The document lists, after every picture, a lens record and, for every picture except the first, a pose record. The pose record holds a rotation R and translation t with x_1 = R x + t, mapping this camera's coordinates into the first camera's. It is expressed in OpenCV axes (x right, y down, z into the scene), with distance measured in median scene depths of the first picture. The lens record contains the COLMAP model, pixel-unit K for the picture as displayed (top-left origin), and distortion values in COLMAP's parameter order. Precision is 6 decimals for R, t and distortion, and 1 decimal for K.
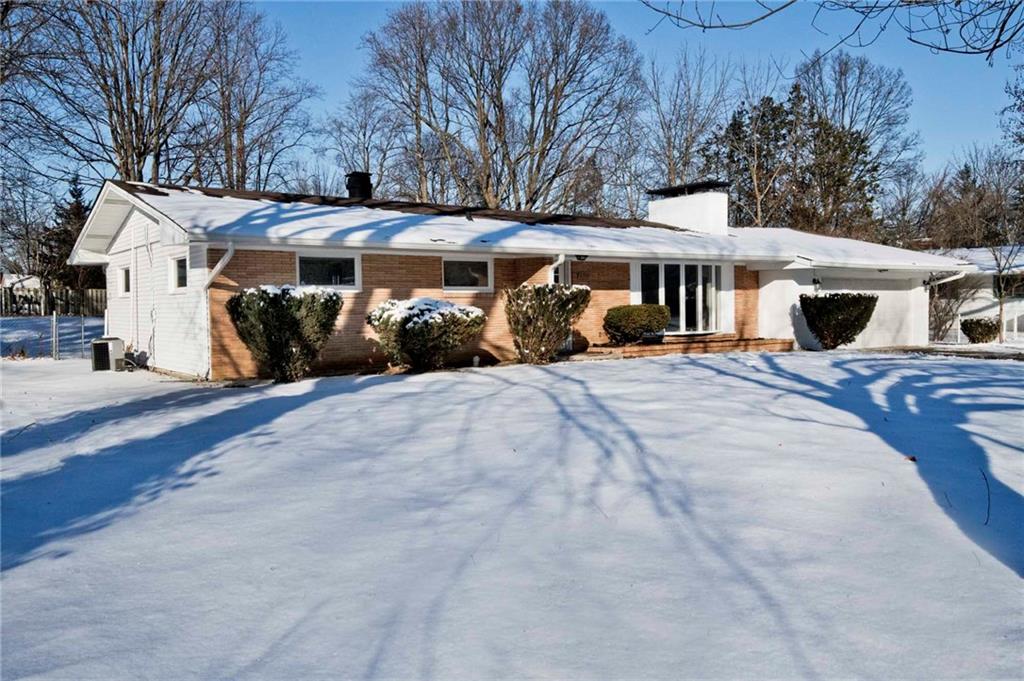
lens RADIAL K [[856.0, 0, 512.0], [0, 856.0, 339.5], [0, 0, 1]] dist [0.000418, -0.001420]
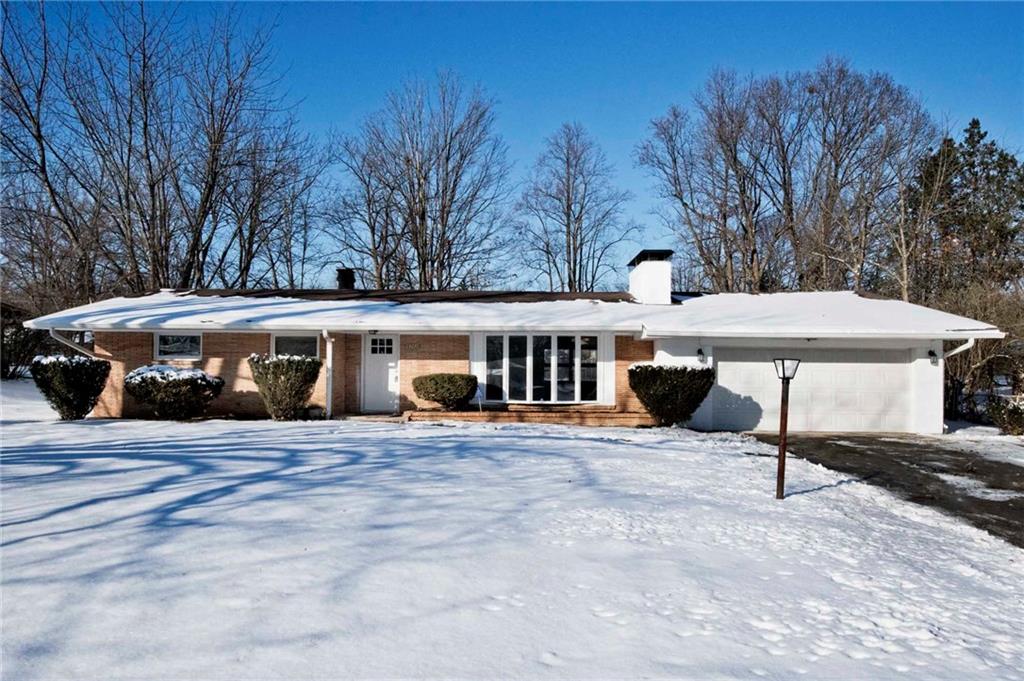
lens RADIAL K [[689.0, 0, 506.5], [0, 689.0, 342.8], [0, 0, 1]] dist [0.016187, 0.000651]
pose [[0.797486, -0.004579, -0.603320, 0.664837], [-0.039214, 0.997463, -0.059404, -0.027872], [0.602061, 0.071033, 0.795284, 0.309820]]
